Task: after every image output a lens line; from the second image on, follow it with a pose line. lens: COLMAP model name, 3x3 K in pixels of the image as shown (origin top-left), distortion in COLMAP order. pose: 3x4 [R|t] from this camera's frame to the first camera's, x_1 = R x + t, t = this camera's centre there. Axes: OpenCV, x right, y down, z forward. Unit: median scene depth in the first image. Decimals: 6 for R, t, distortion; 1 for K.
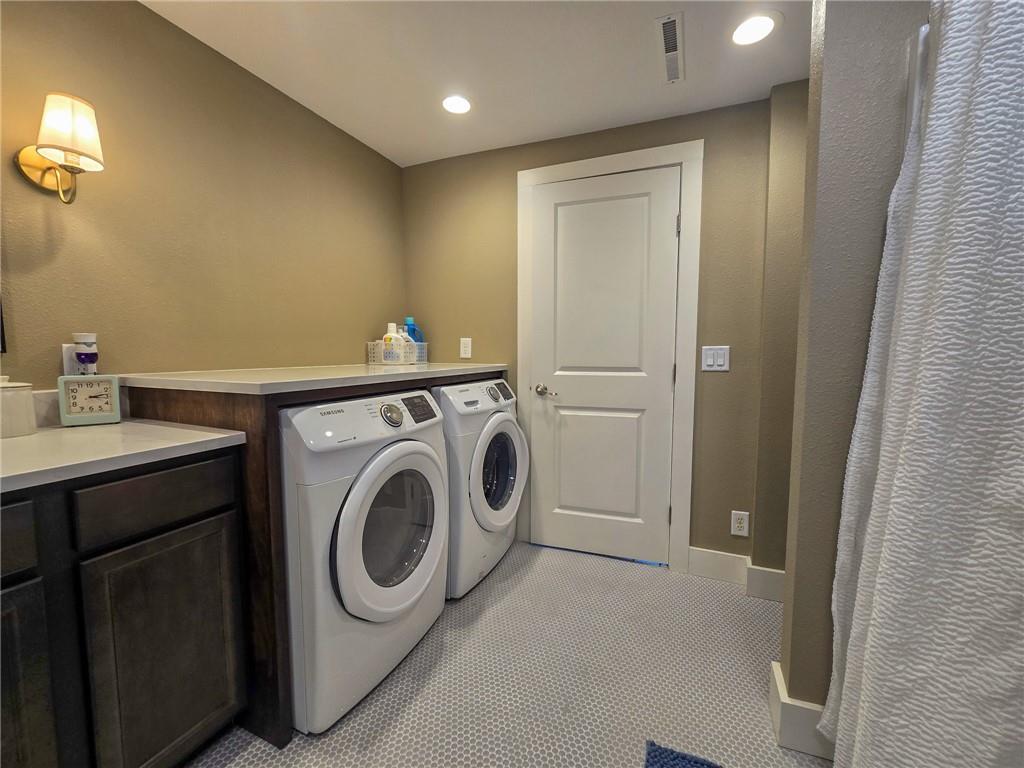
lens RADIAL K [[422.2, 0, 508.6], [0, 422.2, 384.7], [0, 0, 1]] dist [-0.009202, 0.000920]
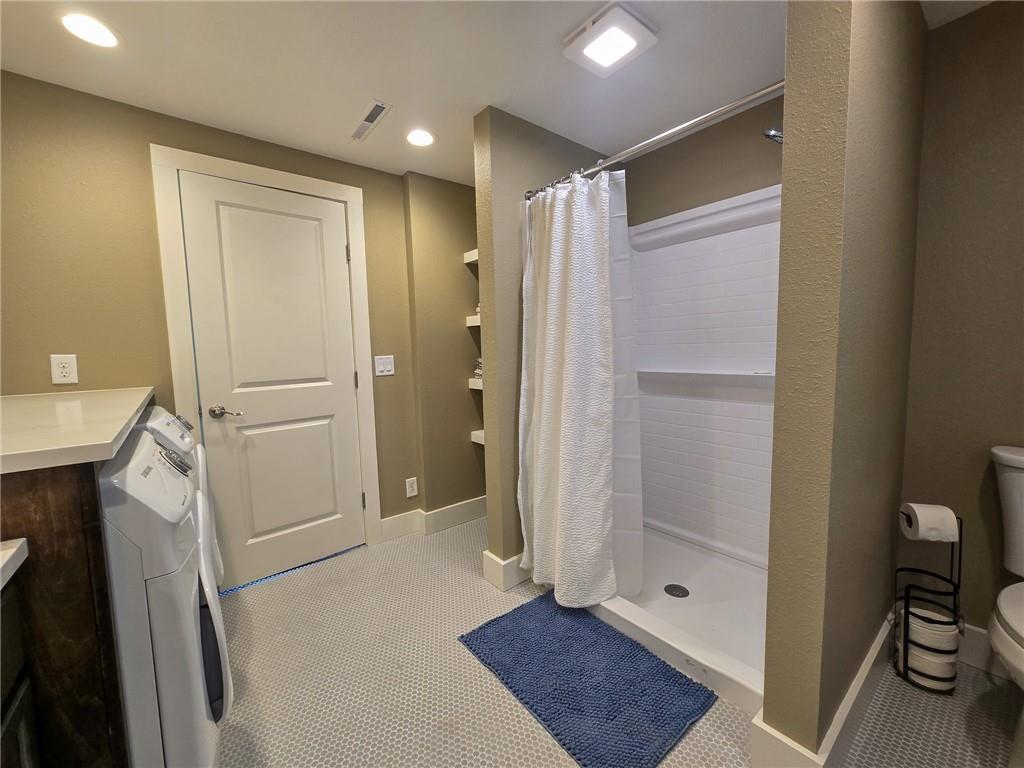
lens RADIAL K [[422.2, 0, 502.8], [0, 422.2, 382.2], [0, 0, 1]] dist [-0.009202, 0.000920]
pose [[0.467415, -0.085560, 0.879888, -0.465281], [0.098189, 0.994172, 0.044512, -0.033777], [-0.878568, 0.065590, 0.473092, 0.086389]]
